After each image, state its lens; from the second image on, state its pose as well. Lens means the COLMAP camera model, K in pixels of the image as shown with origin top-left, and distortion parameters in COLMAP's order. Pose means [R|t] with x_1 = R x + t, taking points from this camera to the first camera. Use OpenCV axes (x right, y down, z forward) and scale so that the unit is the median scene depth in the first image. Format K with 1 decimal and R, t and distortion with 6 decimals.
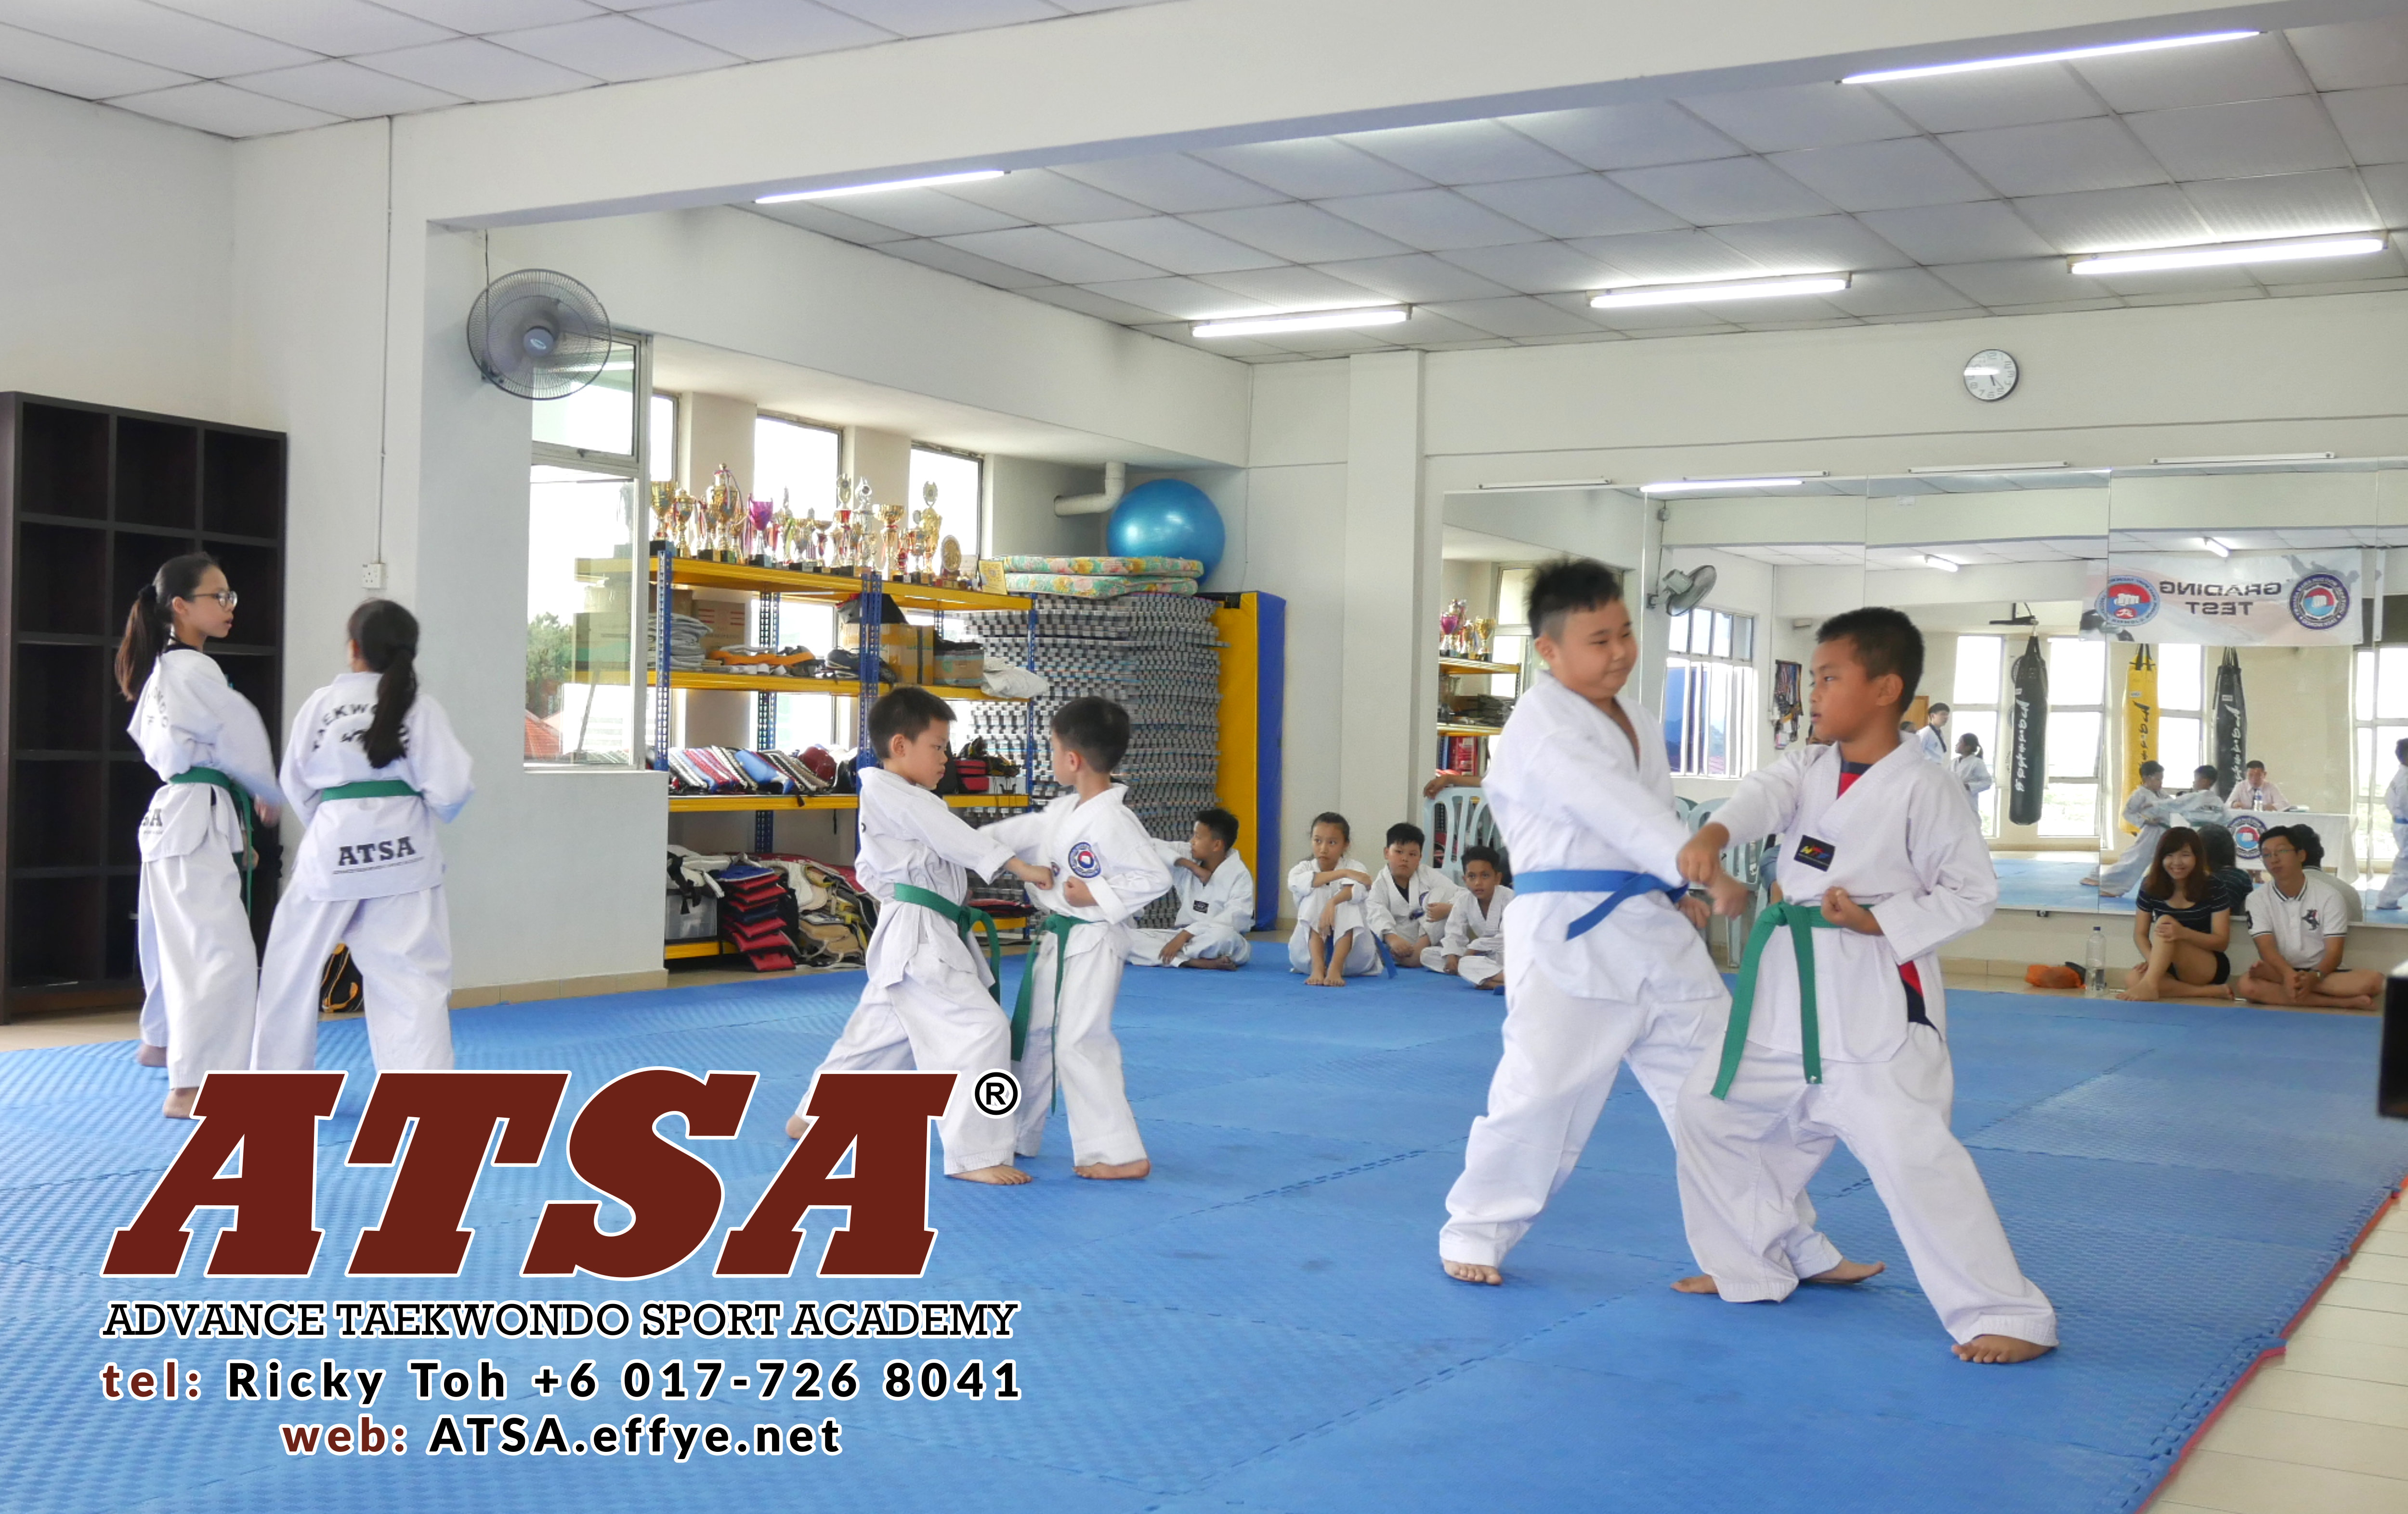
lens RADIAL K [[2637.8, 0, 1001.9], [0, 2637.8, 769.7], [0, 0, 1]] dist [-0.005494, 0.000987]
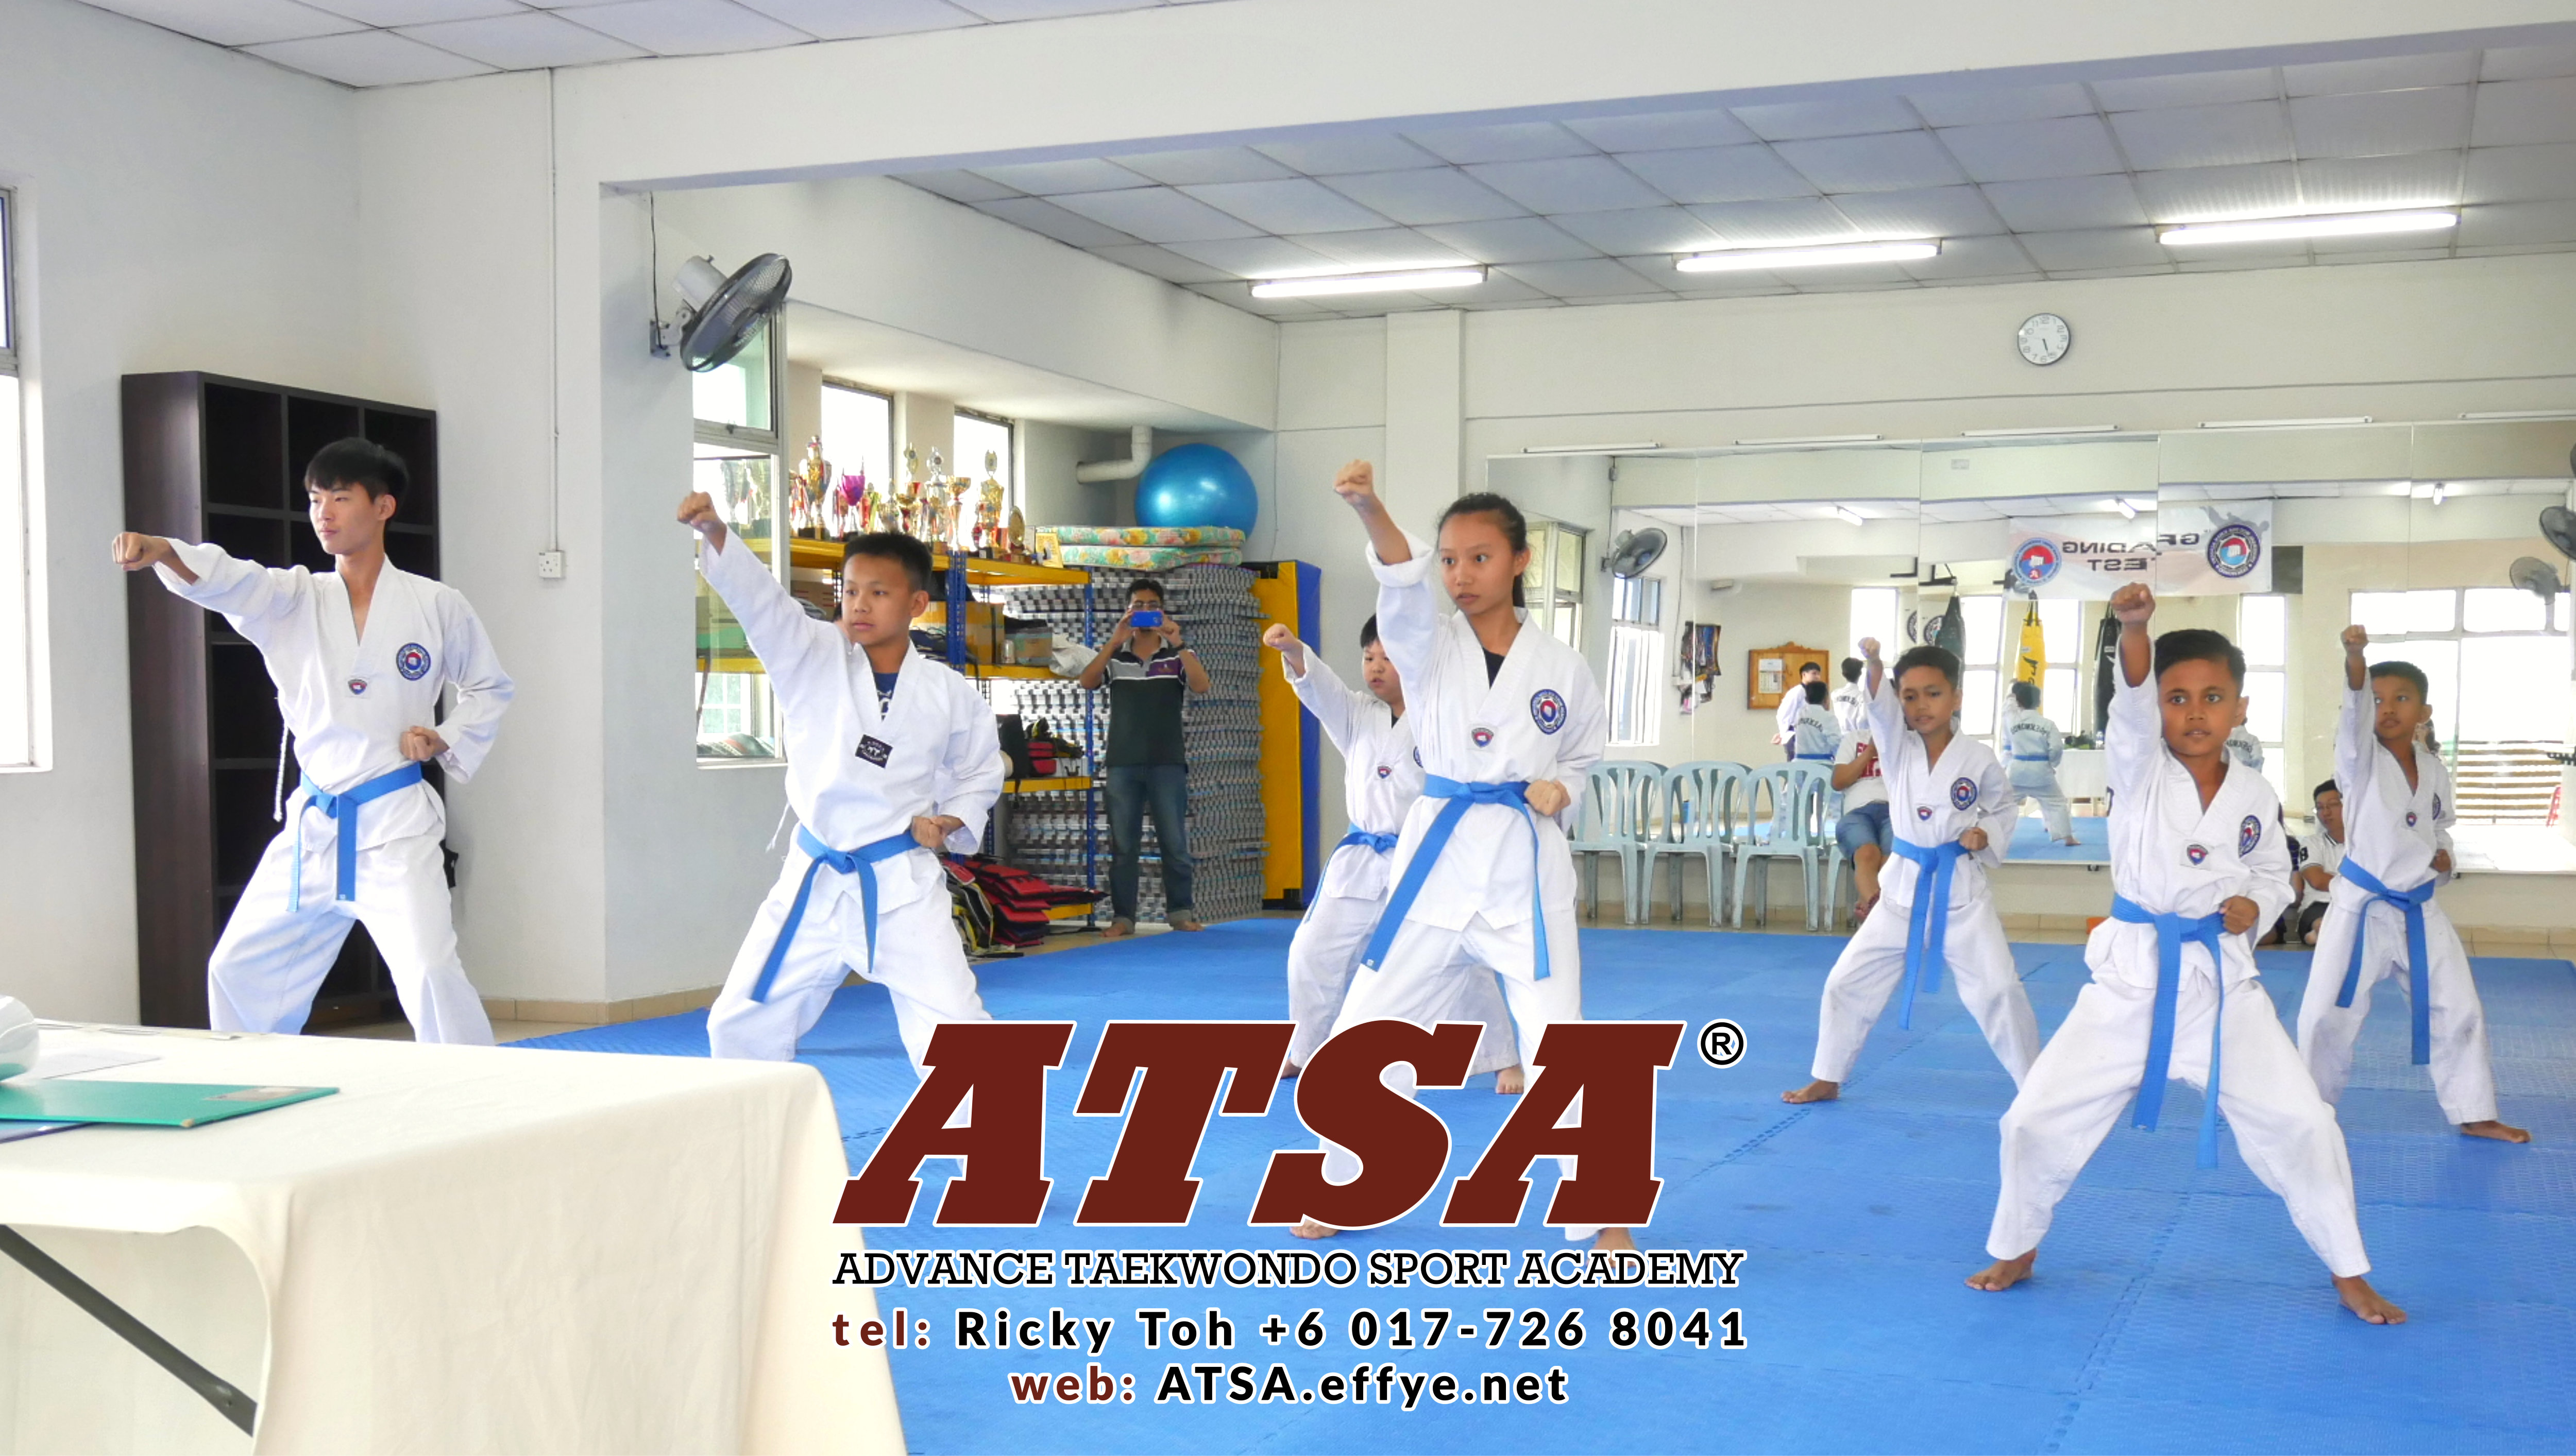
lens RADIAL K [[2836.5, 0, 1211.0], [0, 2836.5, 956.8], [0, 0, 1]] dist [-0.005920, 0.000017]
pose [[0.985413, -0.035553, 0.166427, -0.132079], [0.022762, 0.996682, 0.078147, -0.005286], [-0.168653, -0.073219, 0.982952, -0.036215]]
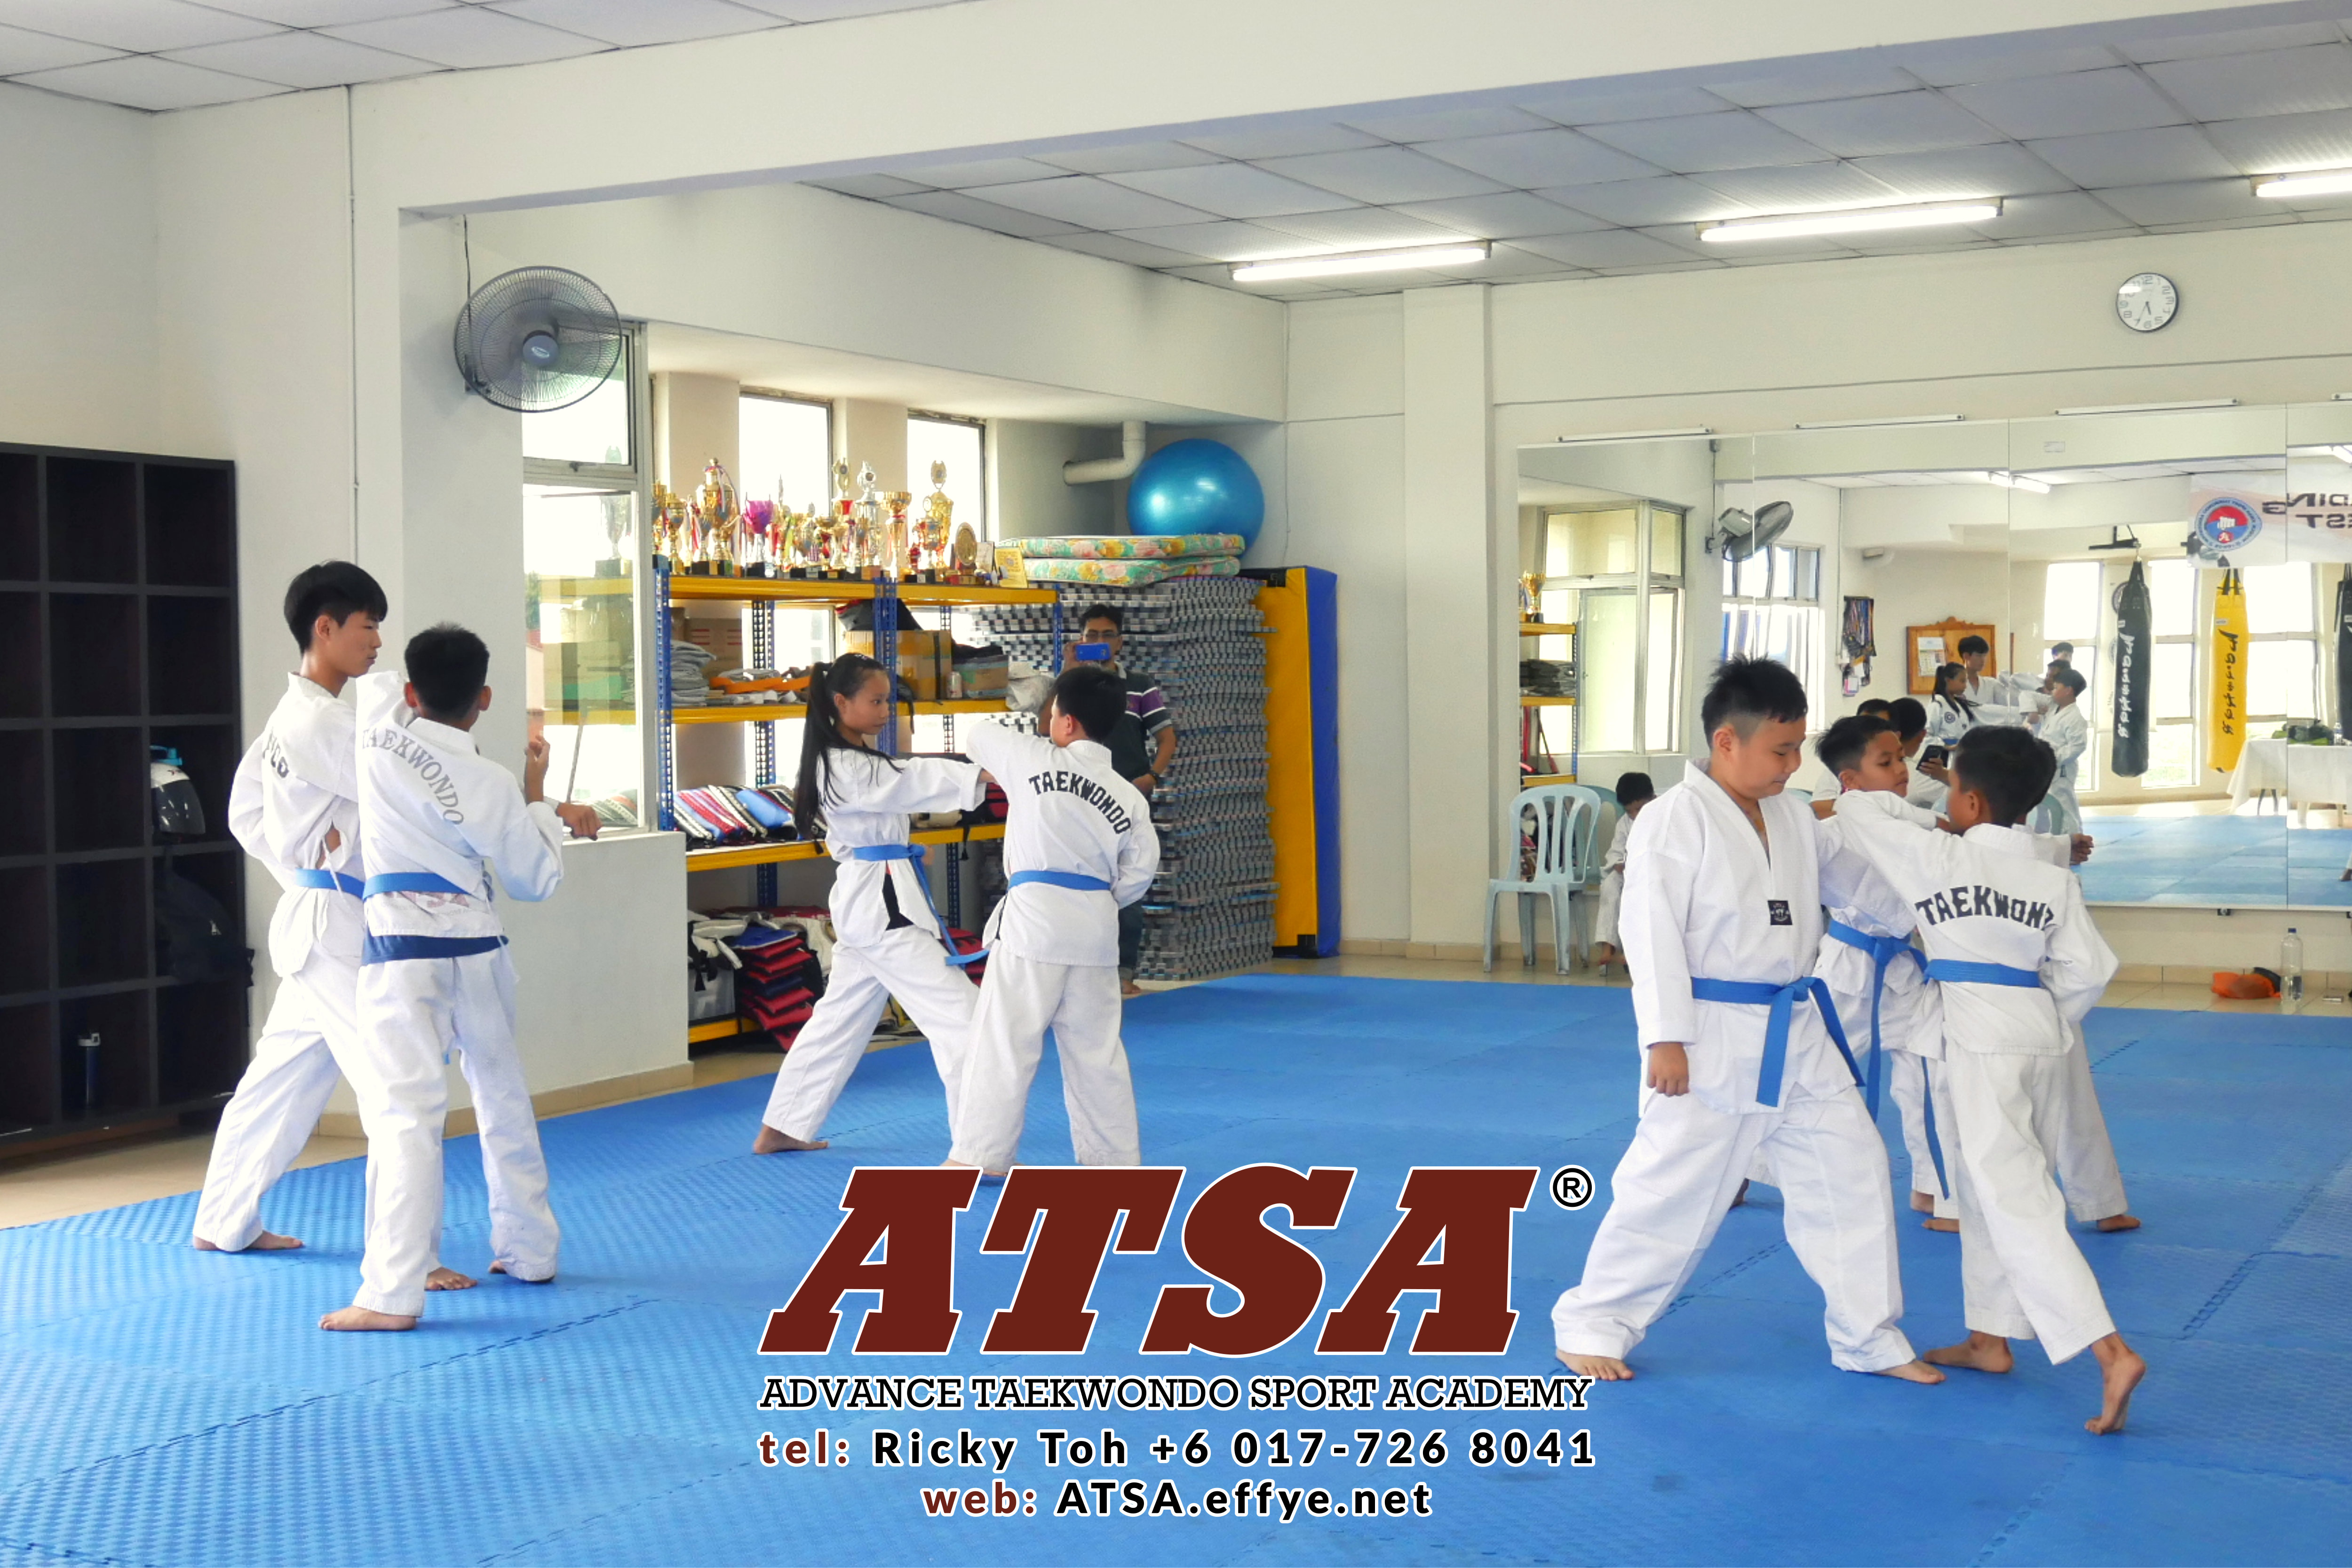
lens RADIAL K [[3059.0, 0, 1070.2], [0, 3059.0, 774.5], [0, 0, 1]] dist [-0.003172, 0.002970]
pose [[0.997461, -0.039269, 0.059413, -0.049847], [0.037966, 0.999016, 0.022911, -0.029761], [-0.060254, -0.020597, 0.997971, 0.001606]]
